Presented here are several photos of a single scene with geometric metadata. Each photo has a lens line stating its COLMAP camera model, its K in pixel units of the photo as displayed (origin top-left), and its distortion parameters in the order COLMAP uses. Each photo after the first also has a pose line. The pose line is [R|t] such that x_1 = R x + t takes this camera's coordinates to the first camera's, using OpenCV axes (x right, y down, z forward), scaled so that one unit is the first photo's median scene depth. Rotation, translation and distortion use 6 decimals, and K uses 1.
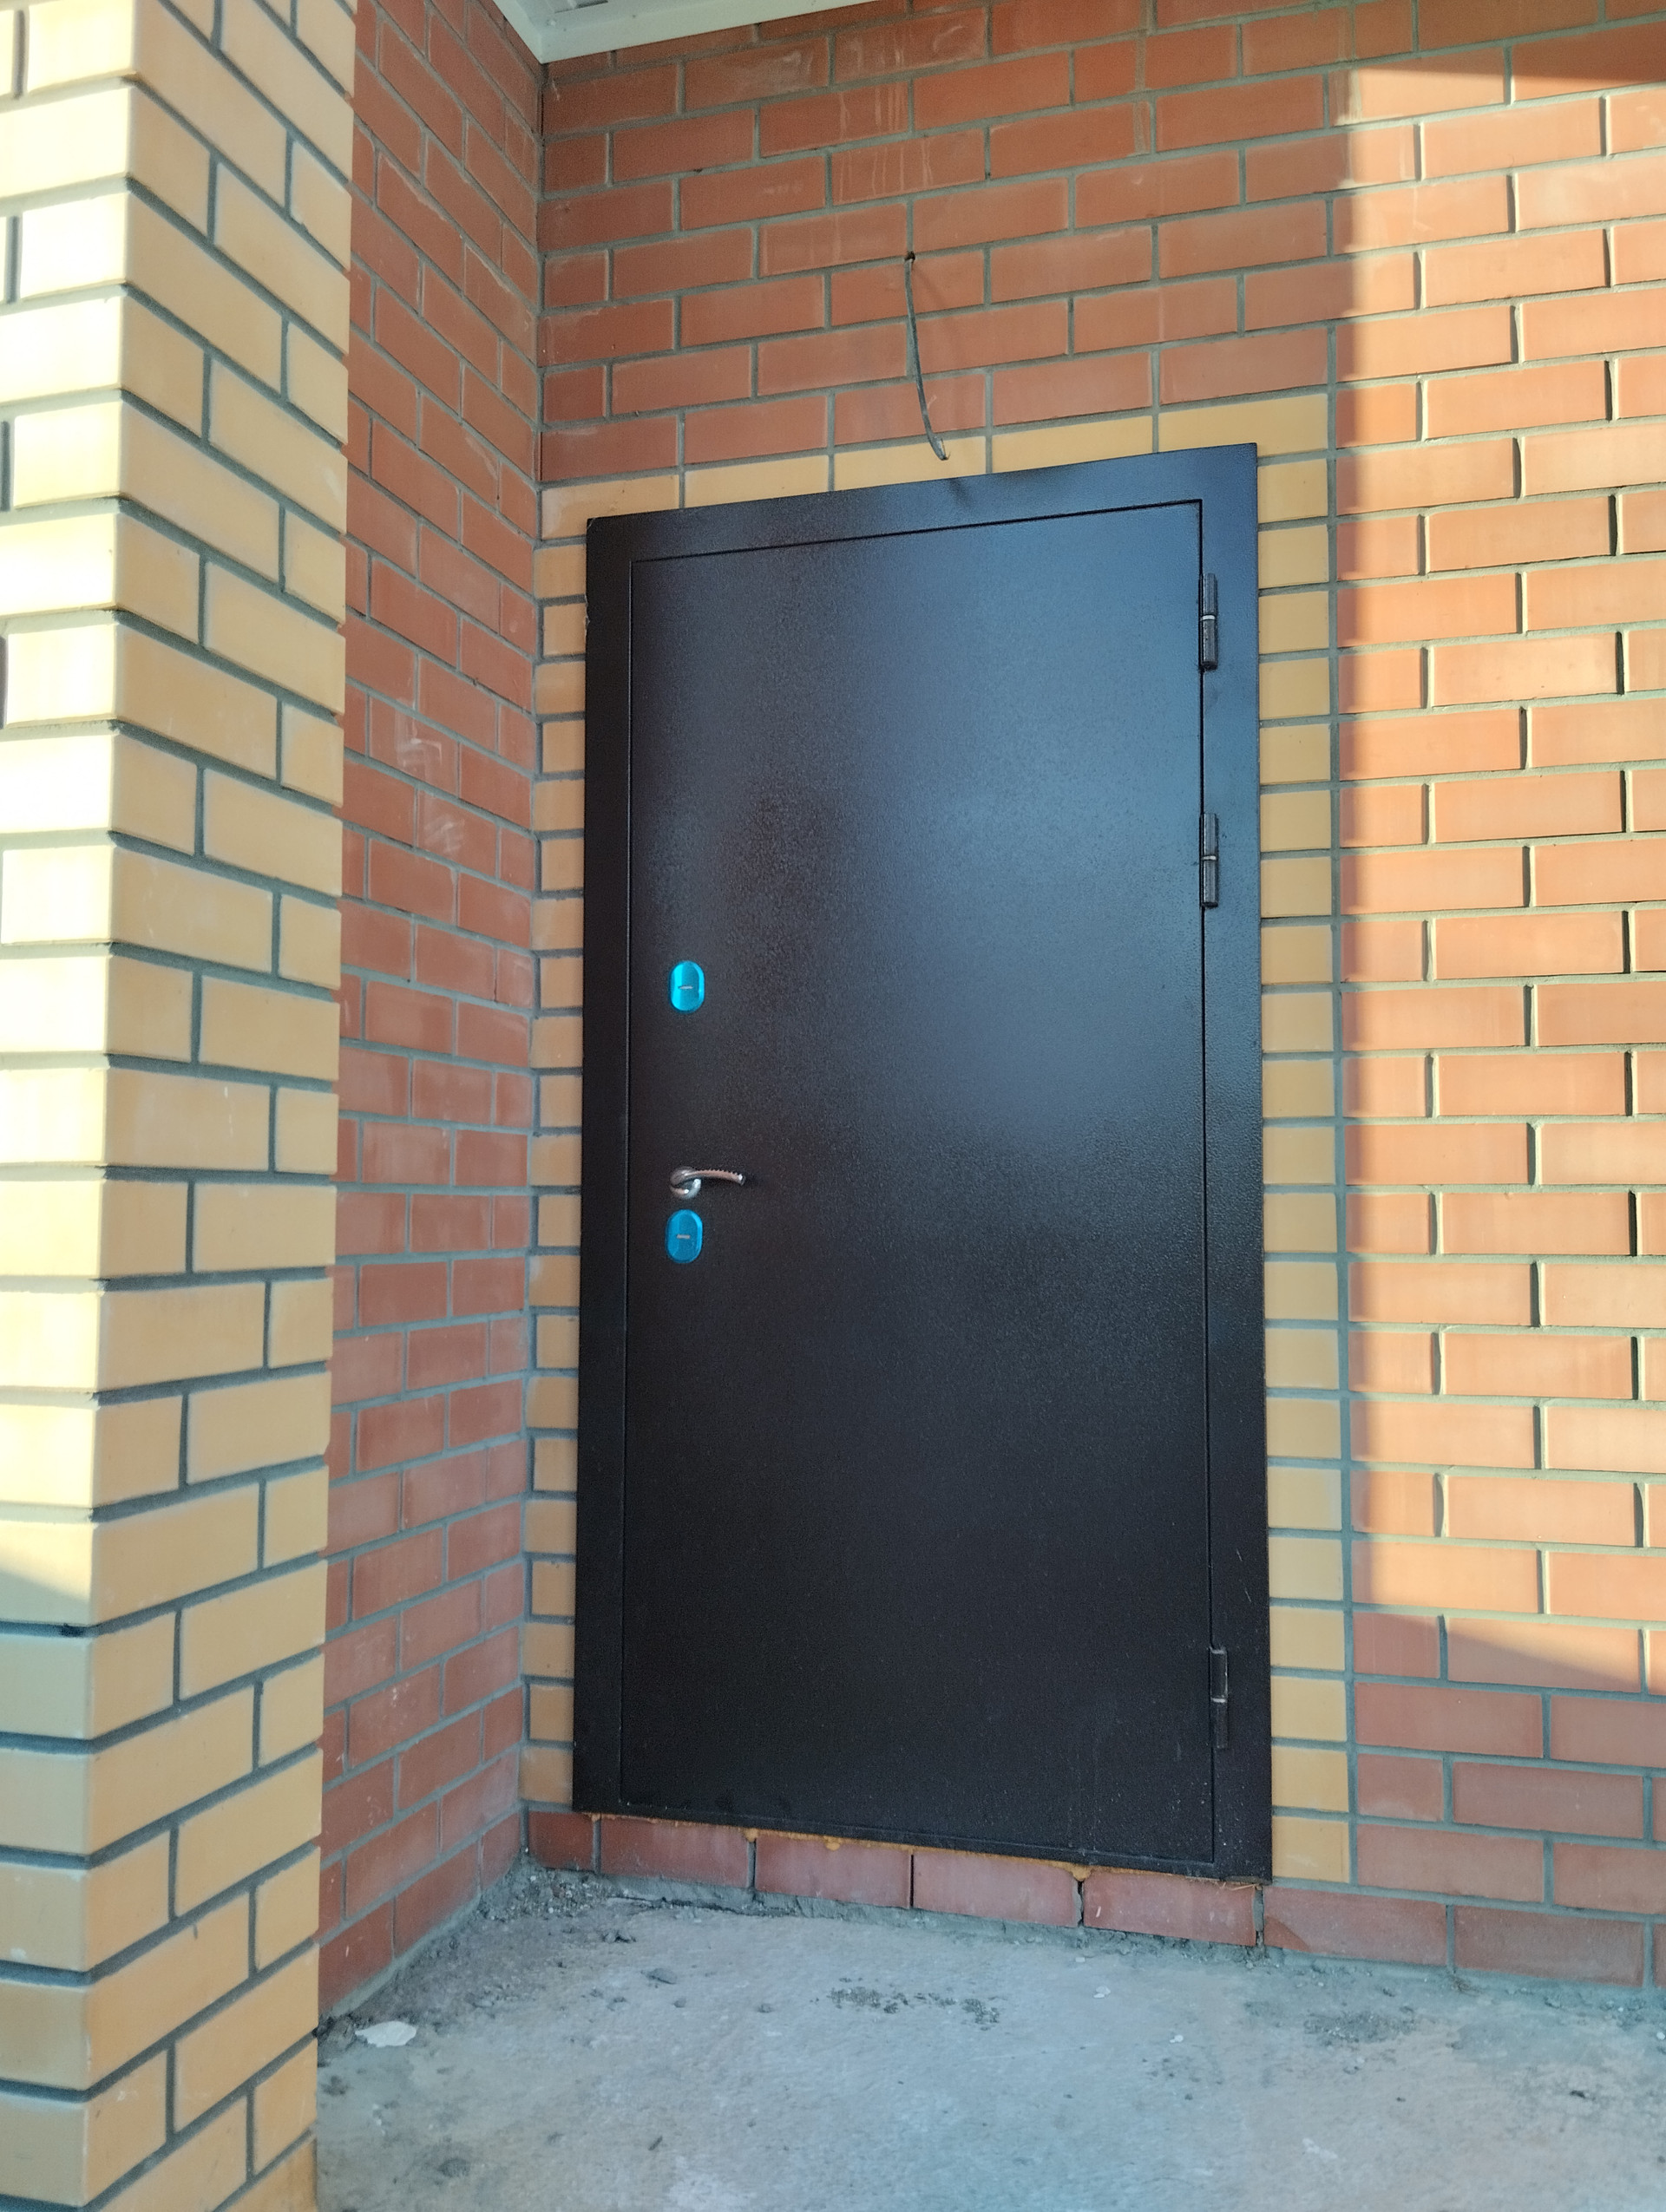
lens RADIAL K [[1788.3, 0, 821.3], [0, 1788.3, 1103.4], [0, 0, 1]] dist [0.105554, -0.182261]
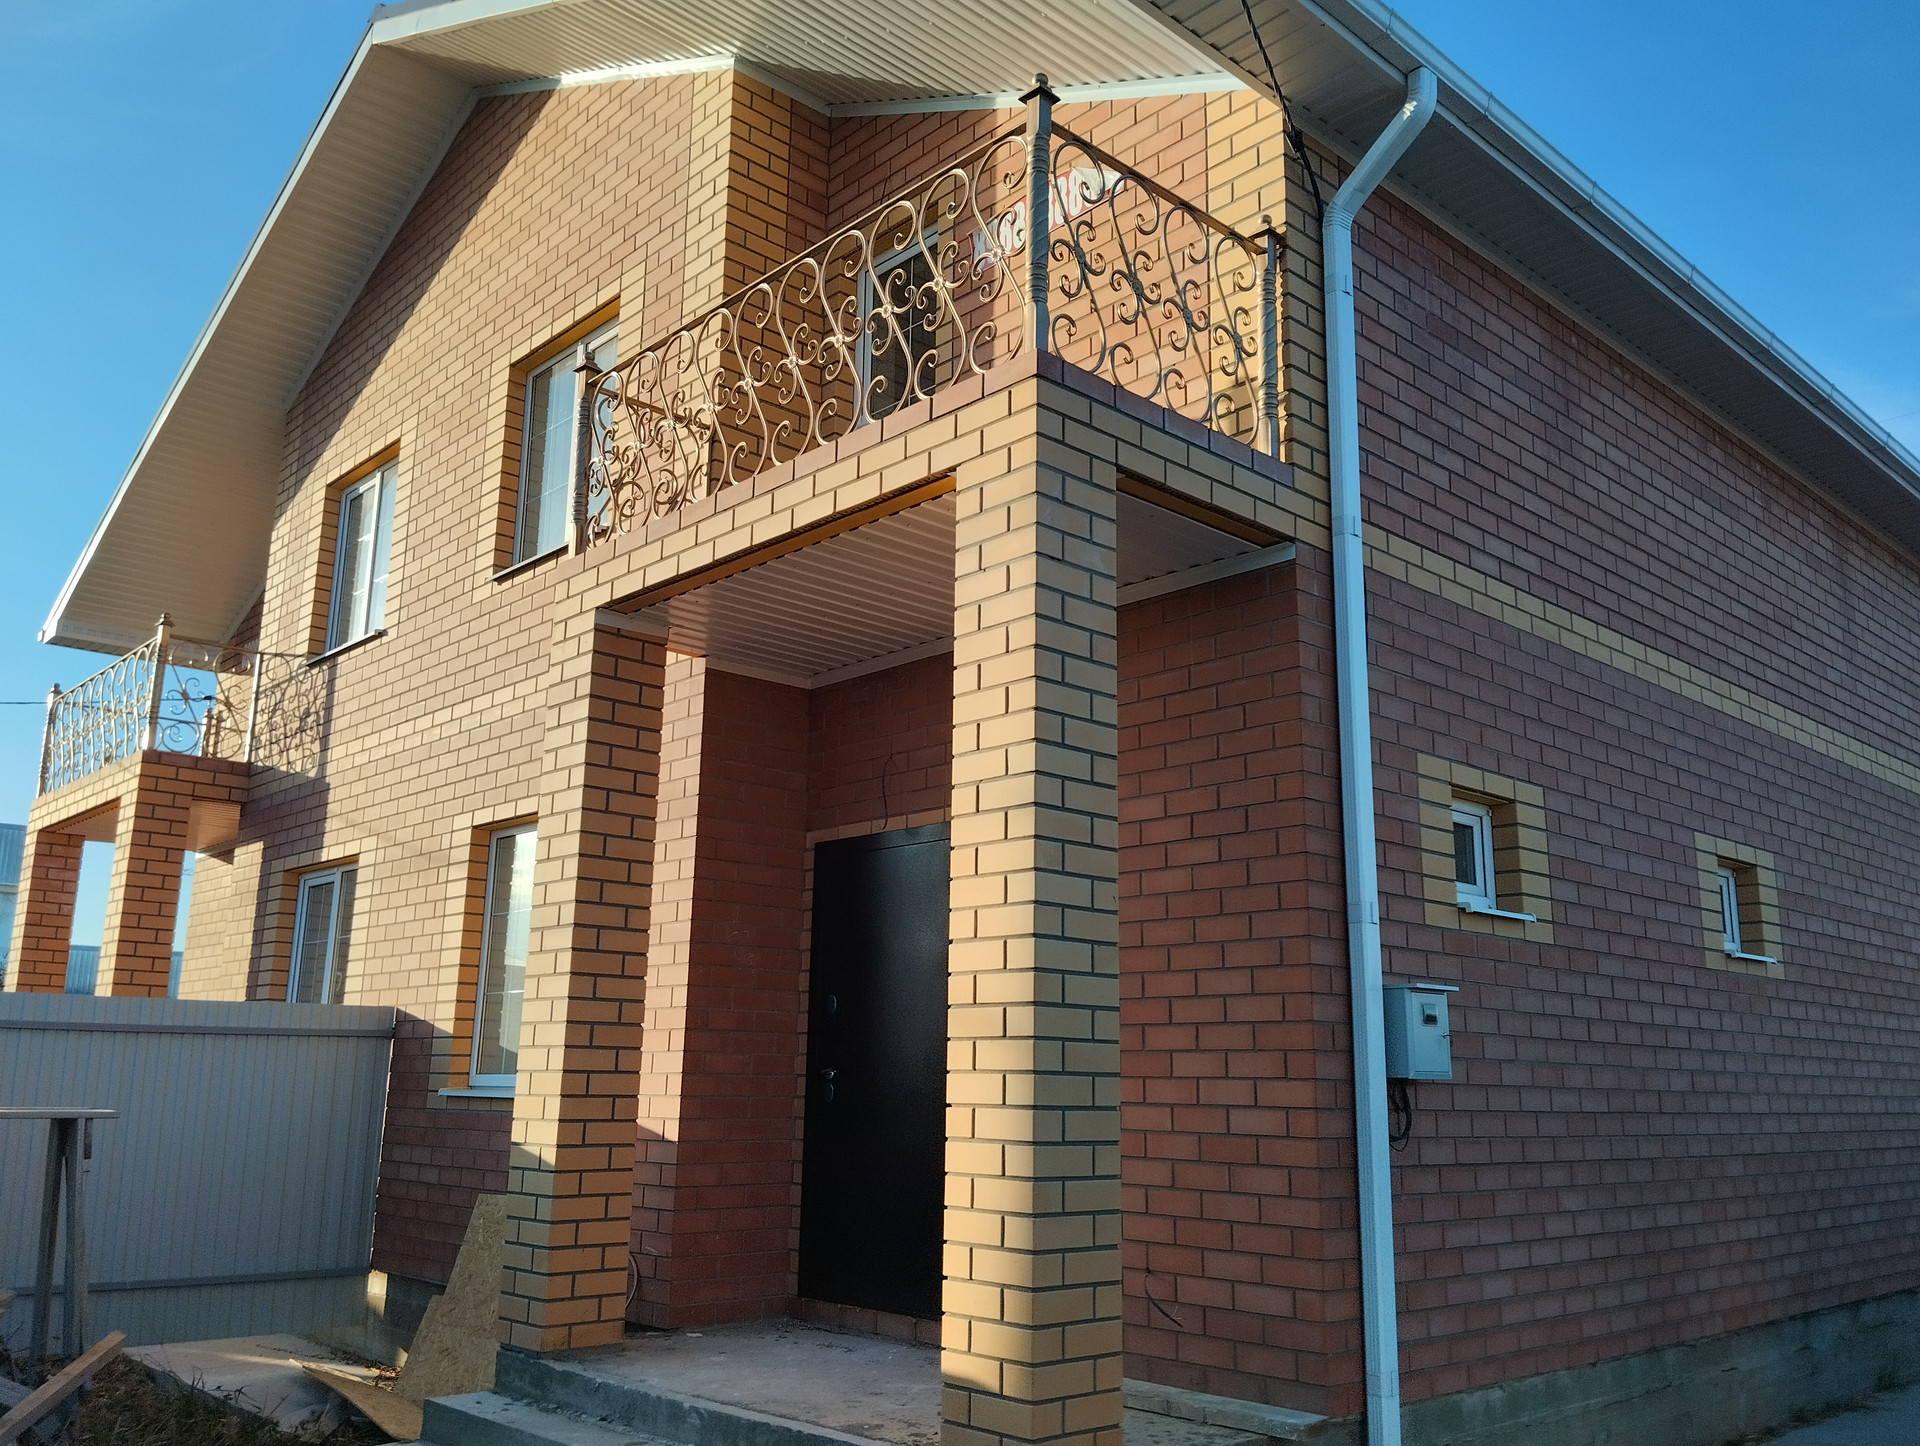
lens RADIAL K [[1552.0, 0, 960.0], [0, 1552.0, 723.0], [0, 0, 1]] dist [0.105554, -0.182261]
pose [[0.861539, -0.105651, -0.496576, 1.412119], [0.018888, 0.984100, -0.176605, -0.063170], [0.507339, 0.142773, 0.849837, -1.117668]]
